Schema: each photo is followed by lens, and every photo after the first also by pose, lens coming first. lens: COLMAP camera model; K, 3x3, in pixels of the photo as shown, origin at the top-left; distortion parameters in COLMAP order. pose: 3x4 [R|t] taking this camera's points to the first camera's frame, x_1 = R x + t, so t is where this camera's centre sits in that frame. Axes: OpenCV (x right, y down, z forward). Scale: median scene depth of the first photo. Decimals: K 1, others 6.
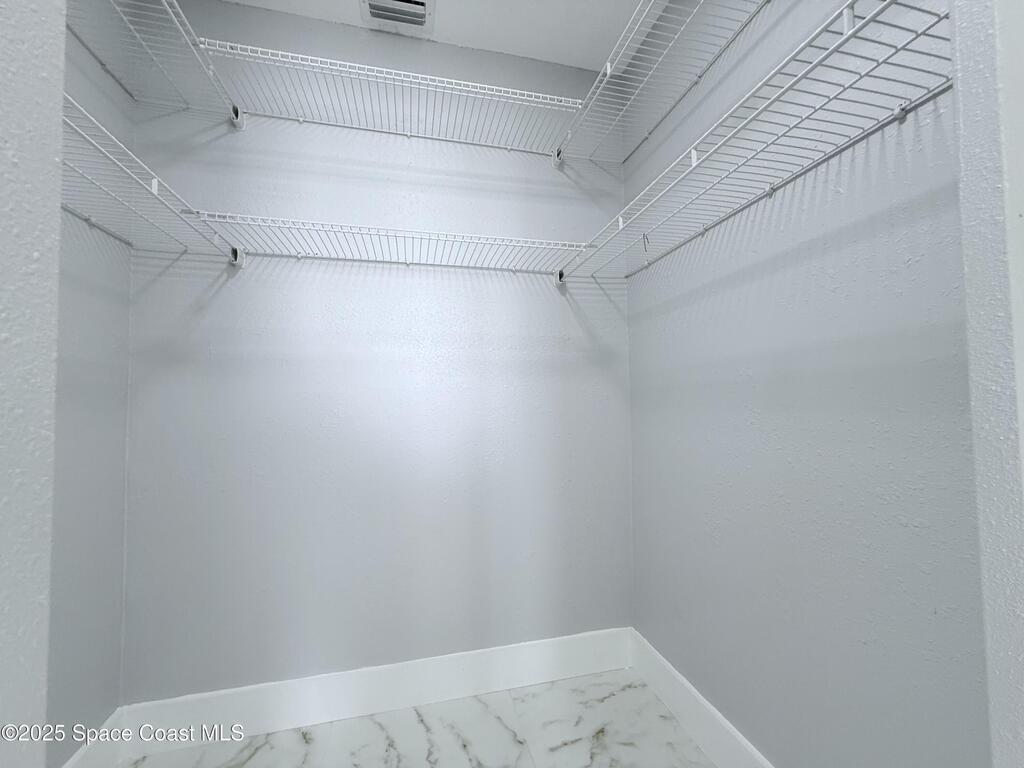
lens RADIAL K [[409.7, 0, 504.5], [0, 409.7, 381.3], [0, 0, 1]] dist [0.000534, -0.000001]
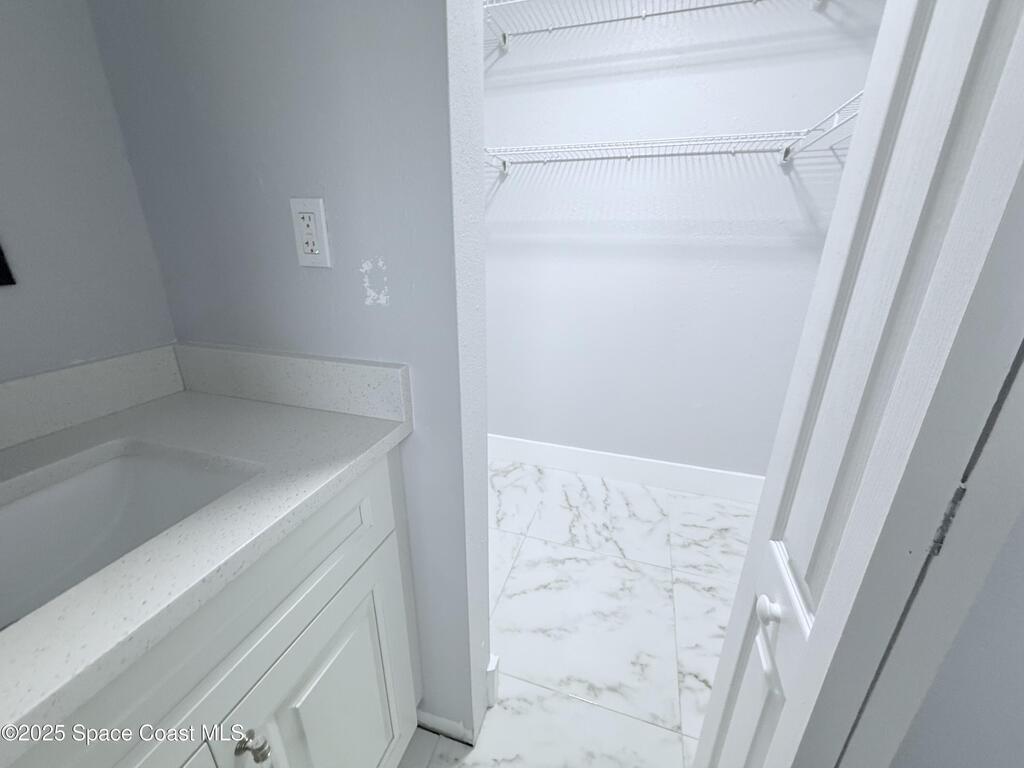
lens RADIAL K [[409.7, 0, 508.8], [0, 409.7, 384.3], [0, 0, 1]] dist [0.000534, -0.000001]
pose [[0.850484, 0.194688, -0.488644, 0.184411], [0.001721, 0.927946, 0.372712, -0.133003], [0.525998, -0.317826, 0.788868, -0.333124]]
